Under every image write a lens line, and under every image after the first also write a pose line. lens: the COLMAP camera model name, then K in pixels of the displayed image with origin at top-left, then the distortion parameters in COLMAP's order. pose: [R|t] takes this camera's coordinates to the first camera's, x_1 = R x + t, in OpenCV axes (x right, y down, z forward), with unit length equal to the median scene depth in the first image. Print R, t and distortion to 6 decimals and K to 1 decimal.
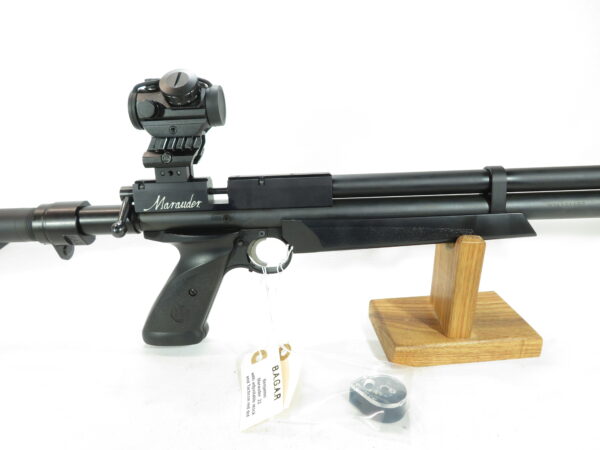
lens RADIAL K [[434.5, 0, 300.0], [0, 434.5, 225.0], [0, 0, 1]] dist [0.004823, 0.001855]
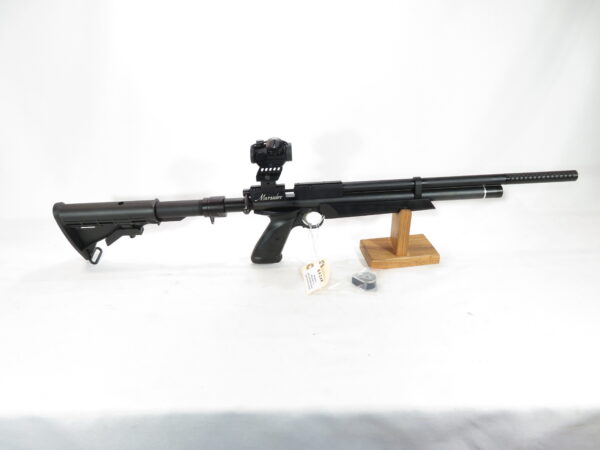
lens RADIAL K [[446.4, 0, 300.0], [0, 446.4, 225.0], [0, 0, 1]] dist [0.002861, 0.000670]
pose [[0.999278, -0.024584, 0.028978, -0.203664], [0.021017, 0.992845, 0.117544, -0.167510], [-0.031660, -0.116850, 0.992645, -1.194840]]
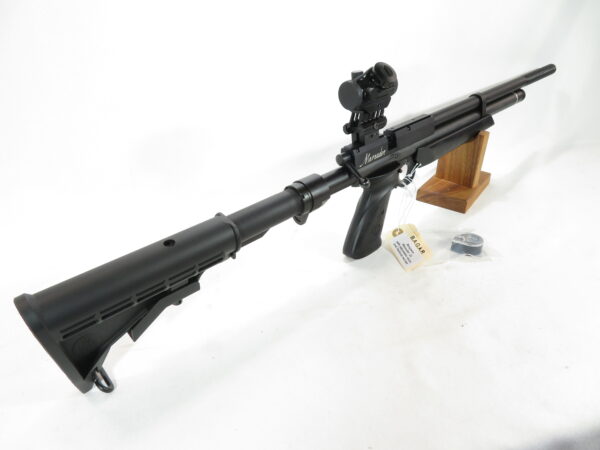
lens RADIAL K [[446.4, 0, 300.0], [0, 446.4, 225.0], [0, 0, 1]] dist [0.002861, 0.000670]
pose [[0.711068, -0.346990, 0.611540, -1.425451], [0.256428, 0.937820, 0.233961, -0.239384], [-0.654697, -0.009546, 0.755831, 0.041505]]
